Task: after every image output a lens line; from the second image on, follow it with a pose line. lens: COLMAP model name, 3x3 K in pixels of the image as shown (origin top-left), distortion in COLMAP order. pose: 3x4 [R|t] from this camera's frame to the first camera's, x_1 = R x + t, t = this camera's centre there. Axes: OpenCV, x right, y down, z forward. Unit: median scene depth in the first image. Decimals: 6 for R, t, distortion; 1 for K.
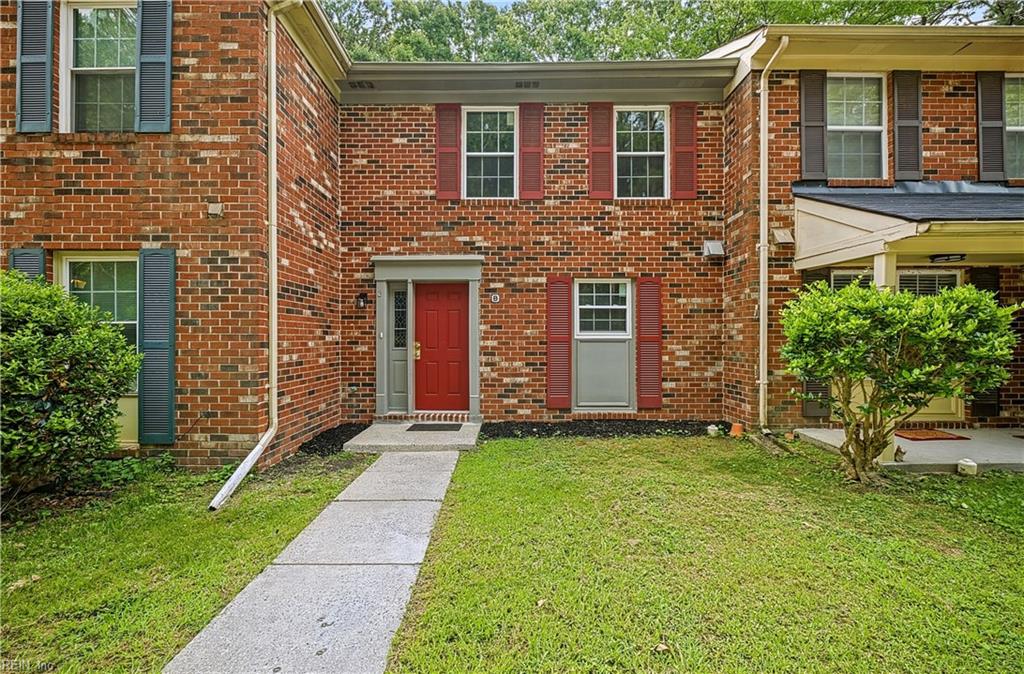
lens RADIAL K [[406.2, 0, 511.4], [0, 406.2, 339.8], [0, 0, 1]] dist [-0.001210, -0.000701]
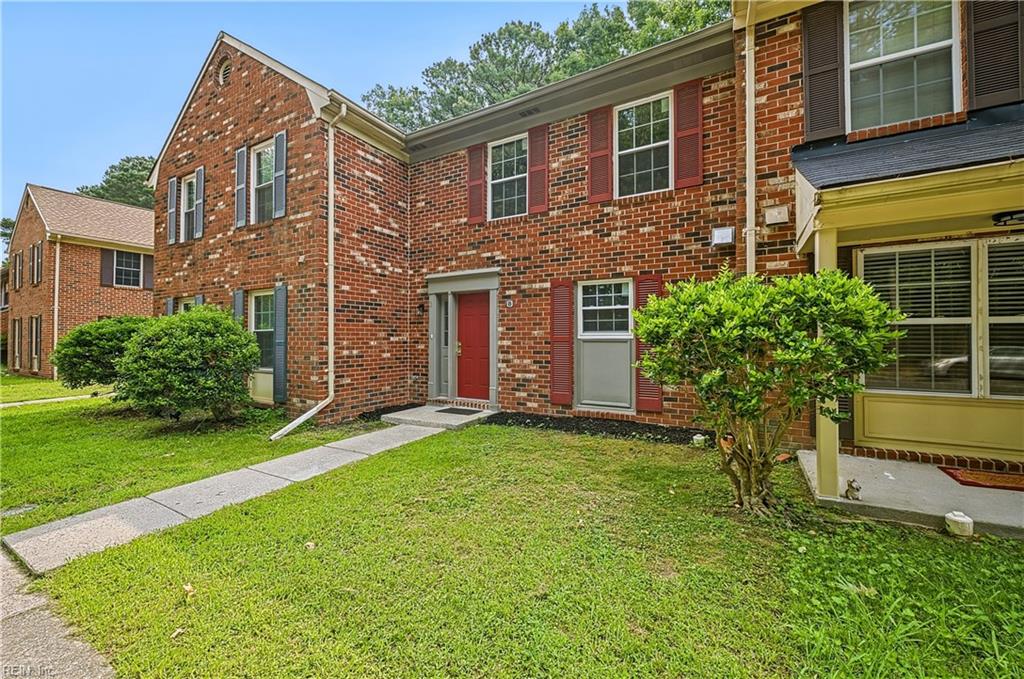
lens RADIAL K [[406.2, 0, 521.6], [0, 406.2, 335.2], [0, 0, 1]] dist [-0.001210, -0.000701]
pose [[0.871779, -0.006091, -0.489862, 0.559256], [0.000965, 0.999942, -0.010716, -0.001139], [0.489899, 0.008869, 0.871734, 0.017543]]
